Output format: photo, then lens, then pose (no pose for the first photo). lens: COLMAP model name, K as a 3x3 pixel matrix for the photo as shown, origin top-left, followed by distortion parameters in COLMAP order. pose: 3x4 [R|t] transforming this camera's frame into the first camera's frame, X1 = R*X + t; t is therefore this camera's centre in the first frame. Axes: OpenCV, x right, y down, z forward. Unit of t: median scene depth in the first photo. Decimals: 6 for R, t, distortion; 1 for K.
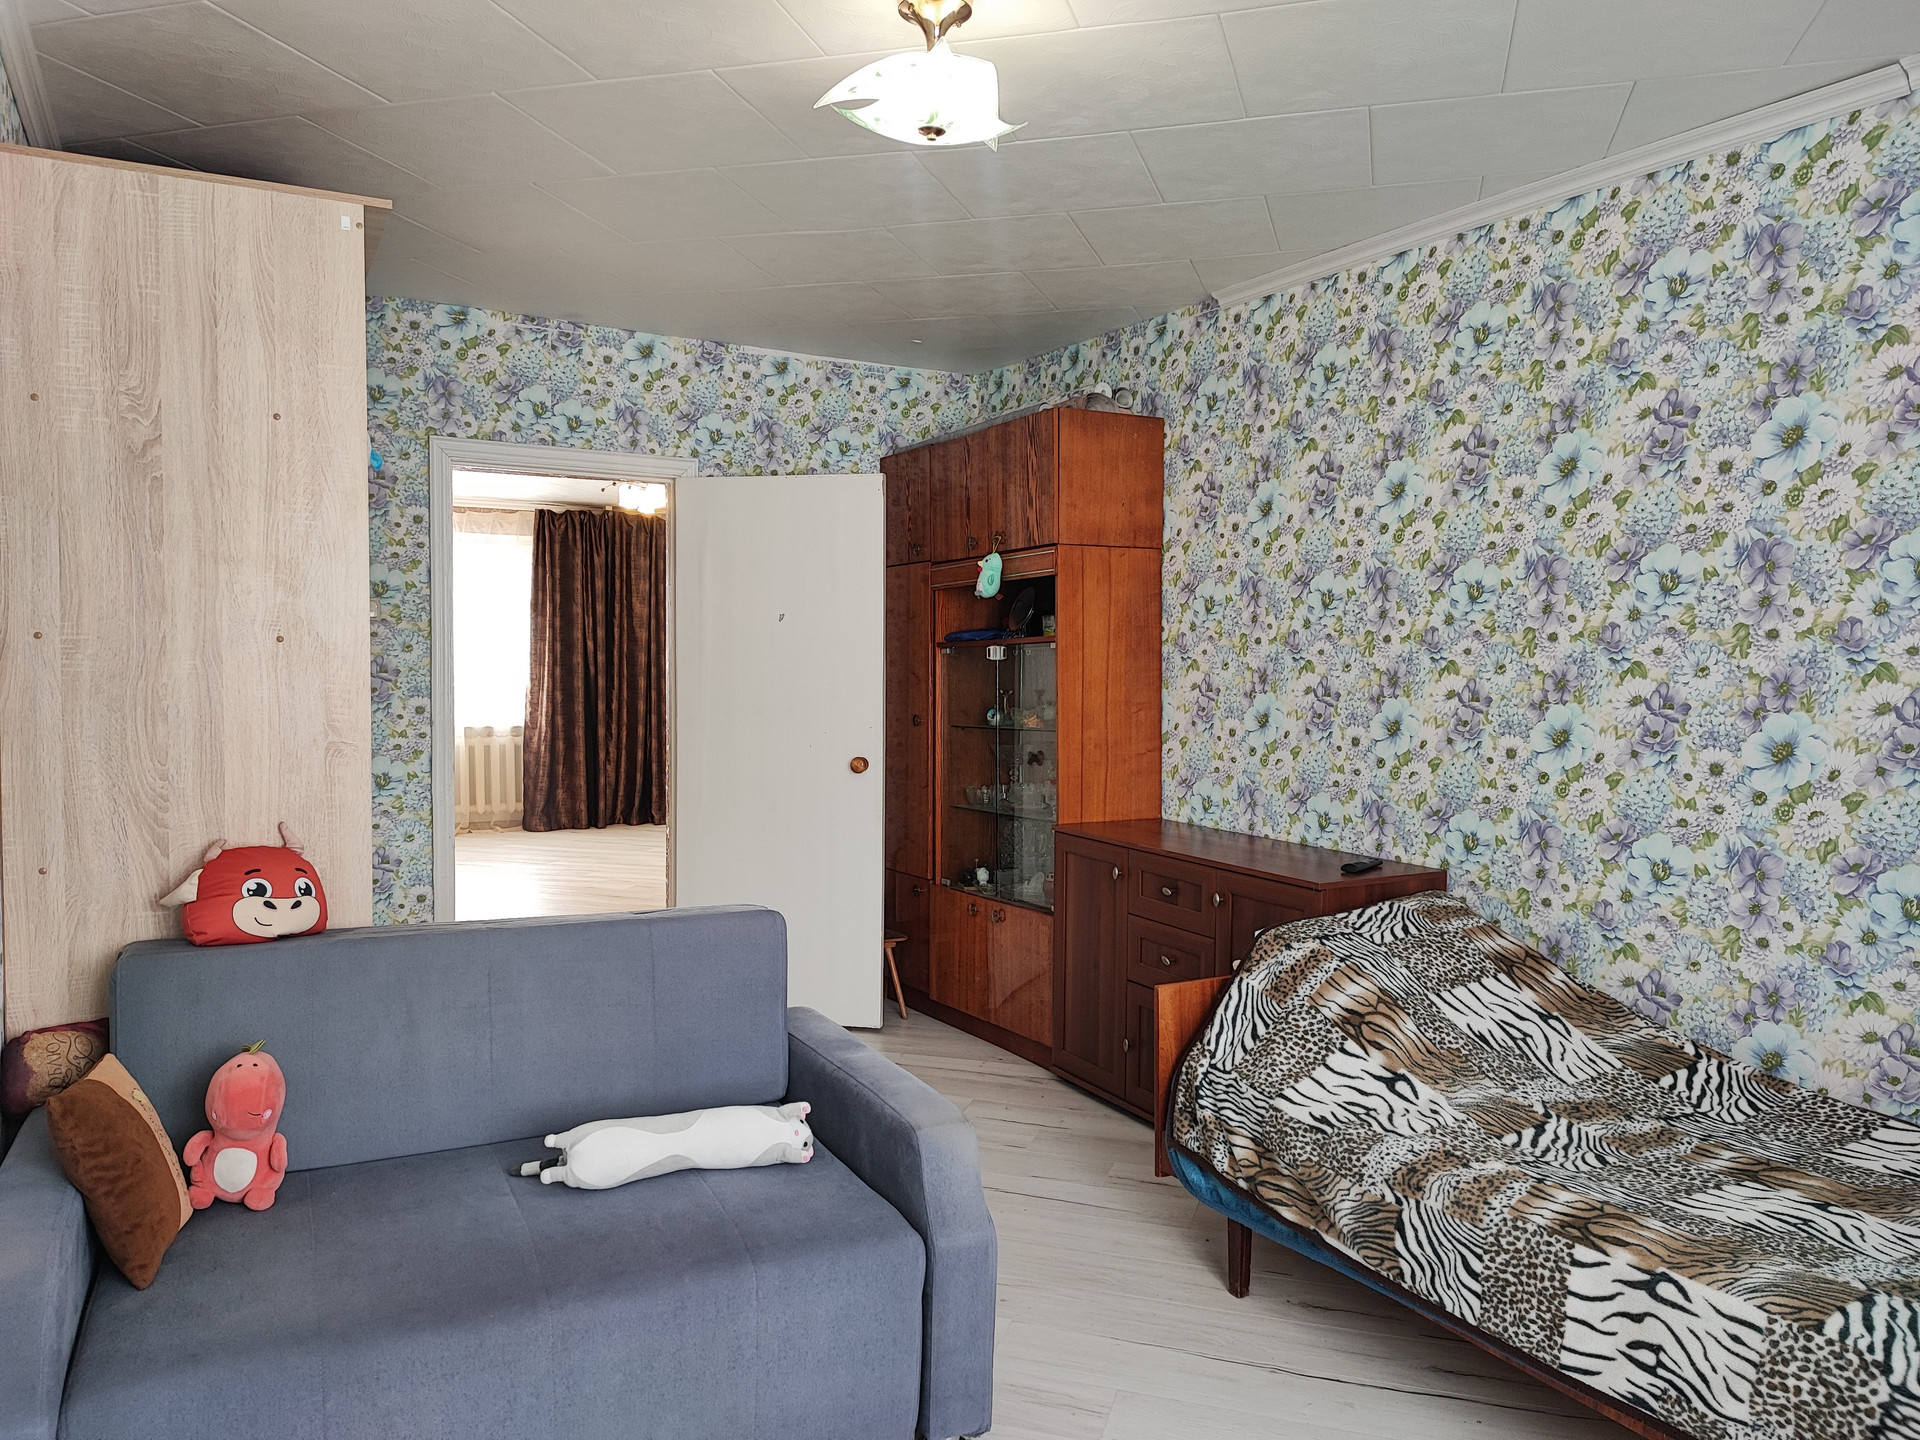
lens RADIAL K [[1355.0, 0, 951.5], [0, 1355.0, 720.1], [0, 0, 1]] dist [0.014790, -0.020400]
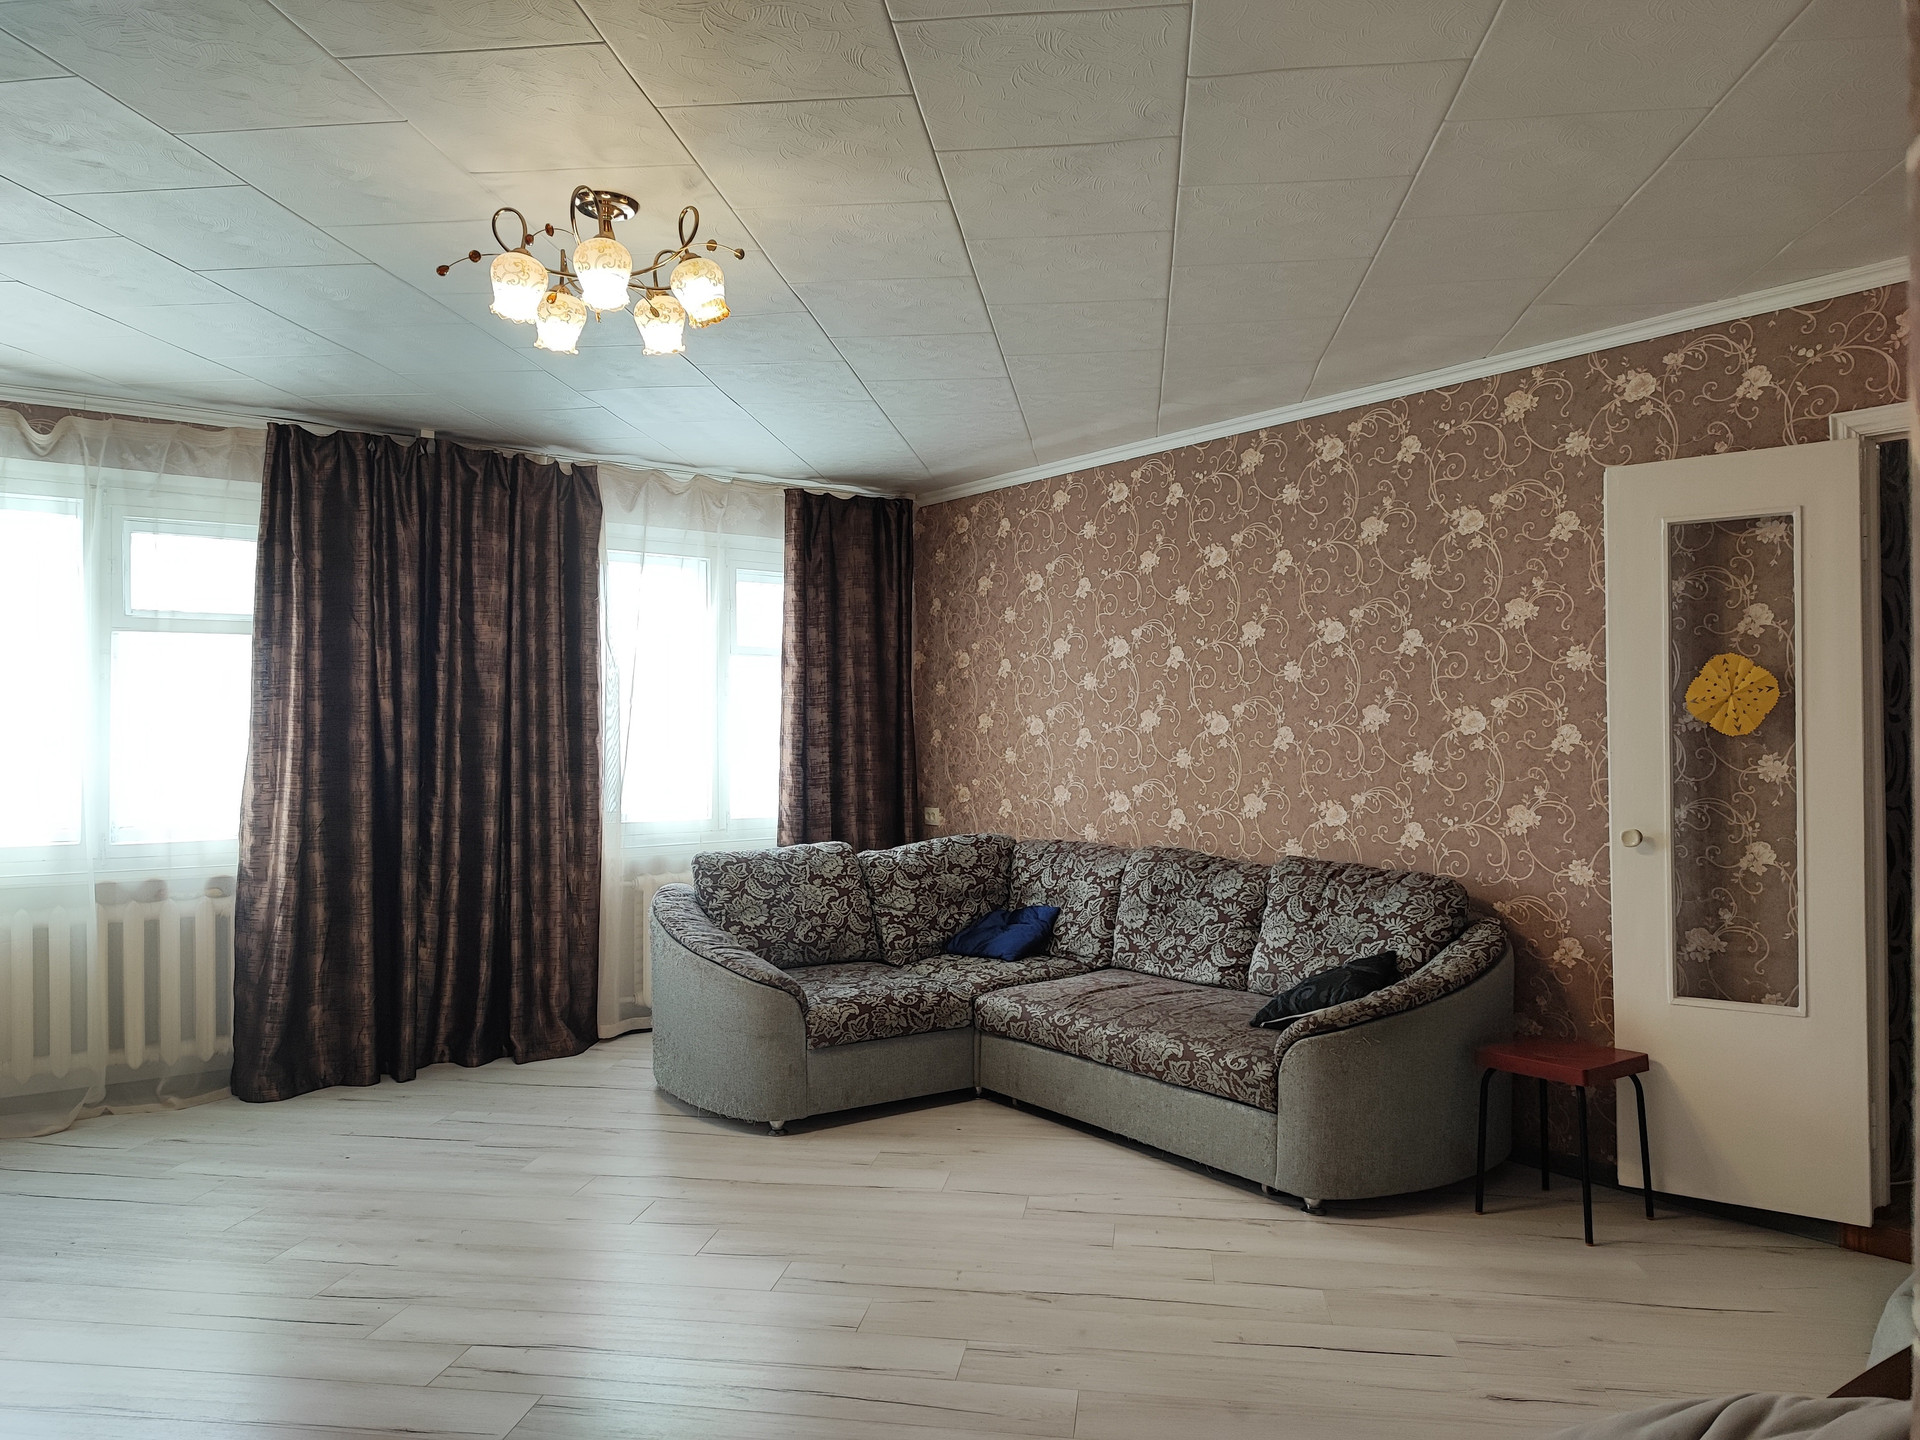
lens RADIAL K [[1355.0, 0, 969.5], [0, 1355.0, 725.3], [0, 0, 1]] dist [0.014790, -0.020400]
pose [[0.988655, -0.002169, 0.150186, -0.131541], [0.009332, 0.998851, -0.047010, -0.023362], [-0.149912, 0.047878, 0.987539, 0.484073]]
